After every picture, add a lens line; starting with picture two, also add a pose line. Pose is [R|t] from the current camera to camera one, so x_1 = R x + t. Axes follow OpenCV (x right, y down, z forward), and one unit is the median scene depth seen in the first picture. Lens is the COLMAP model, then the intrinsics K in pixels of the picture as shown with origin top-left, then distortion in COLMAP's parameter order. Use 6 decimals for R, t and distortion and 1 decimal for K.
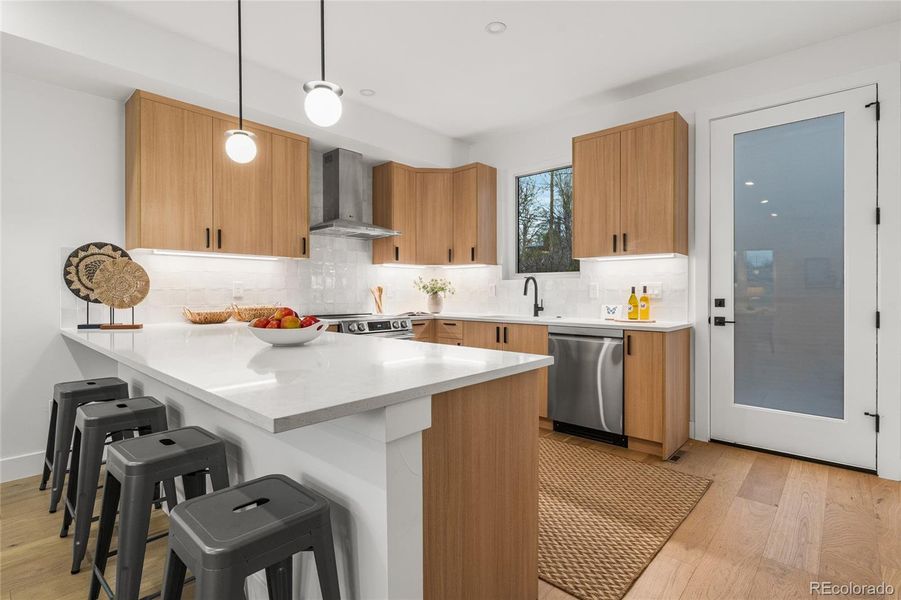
lens RADIAL K [[437.8, 0, 446.1], [0, 437.8, 291.9], [0, 0, 1]] dist [-0.002316, -0.000069]
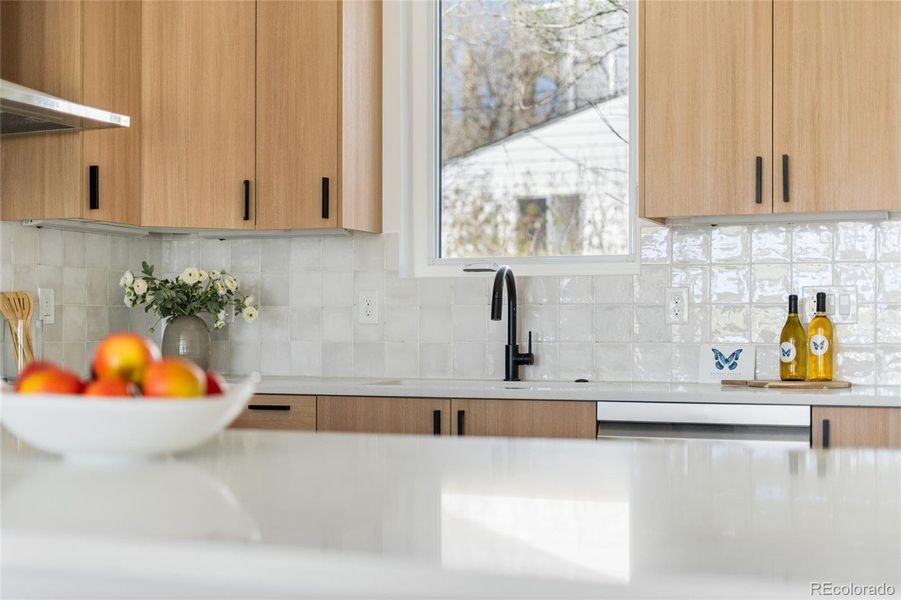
lens RADIAL K [[1301.6, 0, 449.8], [0, 1301.6, 297.1], [0, 0, 1]] dist [-0.016096, -0.006990]
pose [[0.934314, 0.008992, 0.356336, -0.261468], [-0.000335, 0.999704, -0.024347, 0.017846], [-0.356450, 0.022628, 0.934040, 0.050852]]
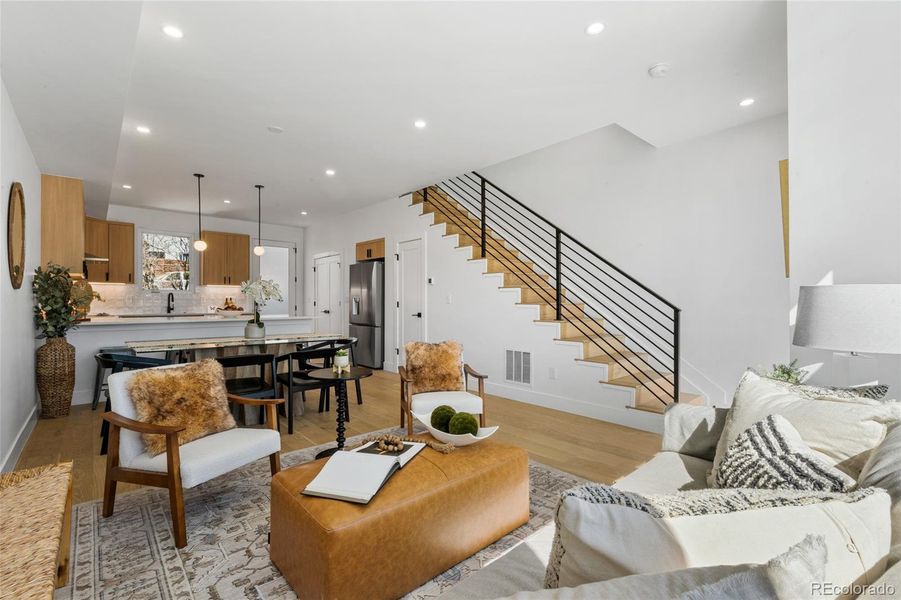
lens RADIAL K [[404.9, 0, 444.1], [0, 404.9, 303.0], [0, 0, 1]] dist [0.002829, 0.000102]
pose [[0.110781, -0.004101, 0.993836, -1.704289], [0.000342, 0.999992, 0.004088, 0.006372], [-0.993845, -0.000113, 0.110781, -0.451083]]
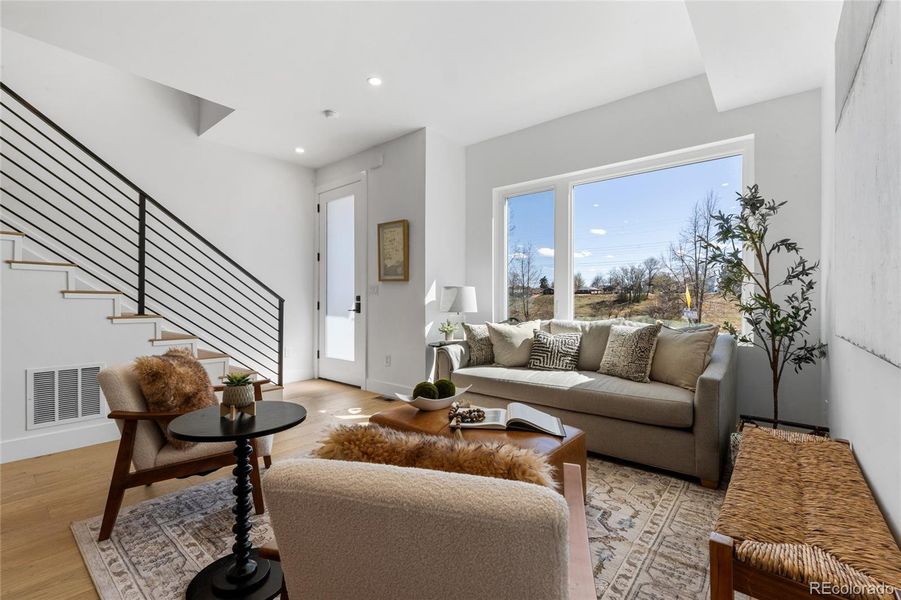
lens RADIAL K [[394.6, 0, 450.5], [0, 394.6, 300.0], [0, 0, 1]] dist [-0.002827, 0.000361]
pose [[-0.998578, 0.000114, -0.053303, -1.107260], [0.000451, 0.999980, -0.006308, 0.034593], [0.053301, -0.006323, -0.998558, 0.263416]]
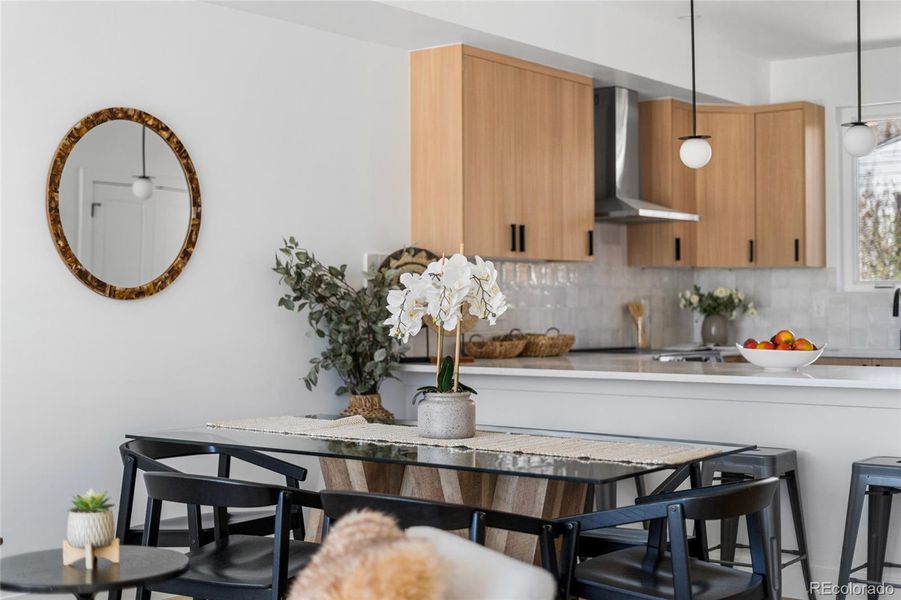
lens RADIAL K [[1301.6, 0, 449.8], [0, 1301.6, 297.1], [0, 0, 1]] dist [-0.016096, -0.006990]
pose [[0.996085, -0.000545, 0.088398, -0.750098], [0.001092, 0.999981, -0.006147, -0.011859], [-0.088393, 0.006220, 0.996066, -0.990277]]
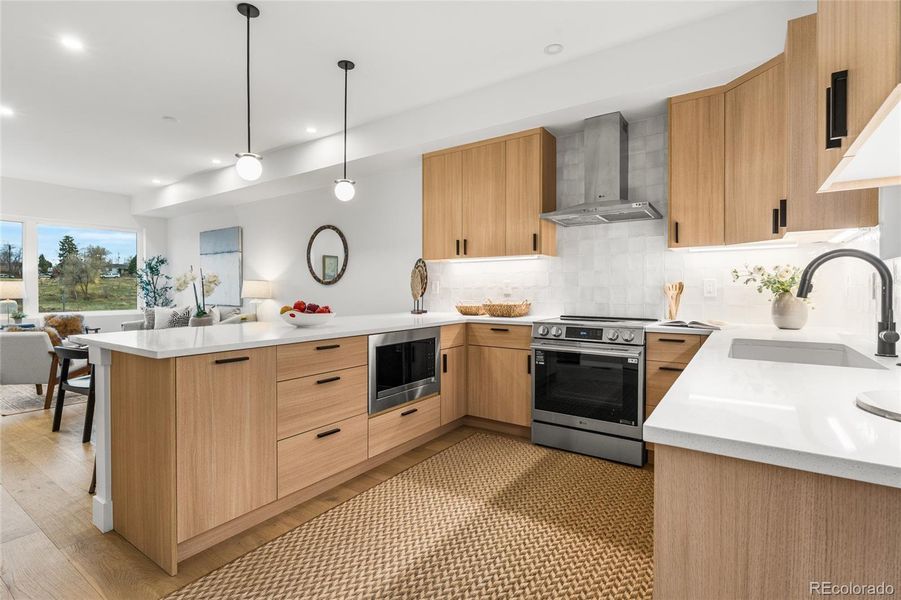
lens RADIAL K [[432.5, 0, 450.5], [0, 432.5, 300.0], [0, 0, 1]] dist [-0.000805, -0.000192]
pose [[0.149119, 0.017851, -0.988658, 0.630049], [-0.004222, 0.999839, 0.017416, 0.007714], [0.988810, 0.001577, 0.149171, 0.709048]]
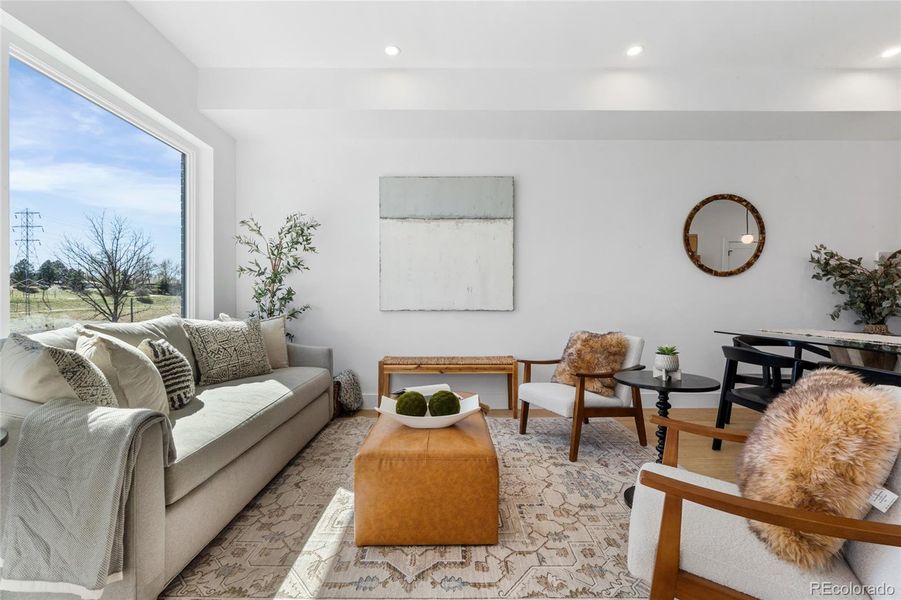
lens RADIAL K [[399.7, 0, 449.7], [0, 399.7, 301.2], [0, 0, 1]] dist [-0.002428, 0.000336]
pose [[0.682116, -0.000084, -0.731244, -0.707009], [0.001338, 0.999998, 0.001134, 0.044014], [0.731243, -0.001752, 0.682115, -0.740627]]
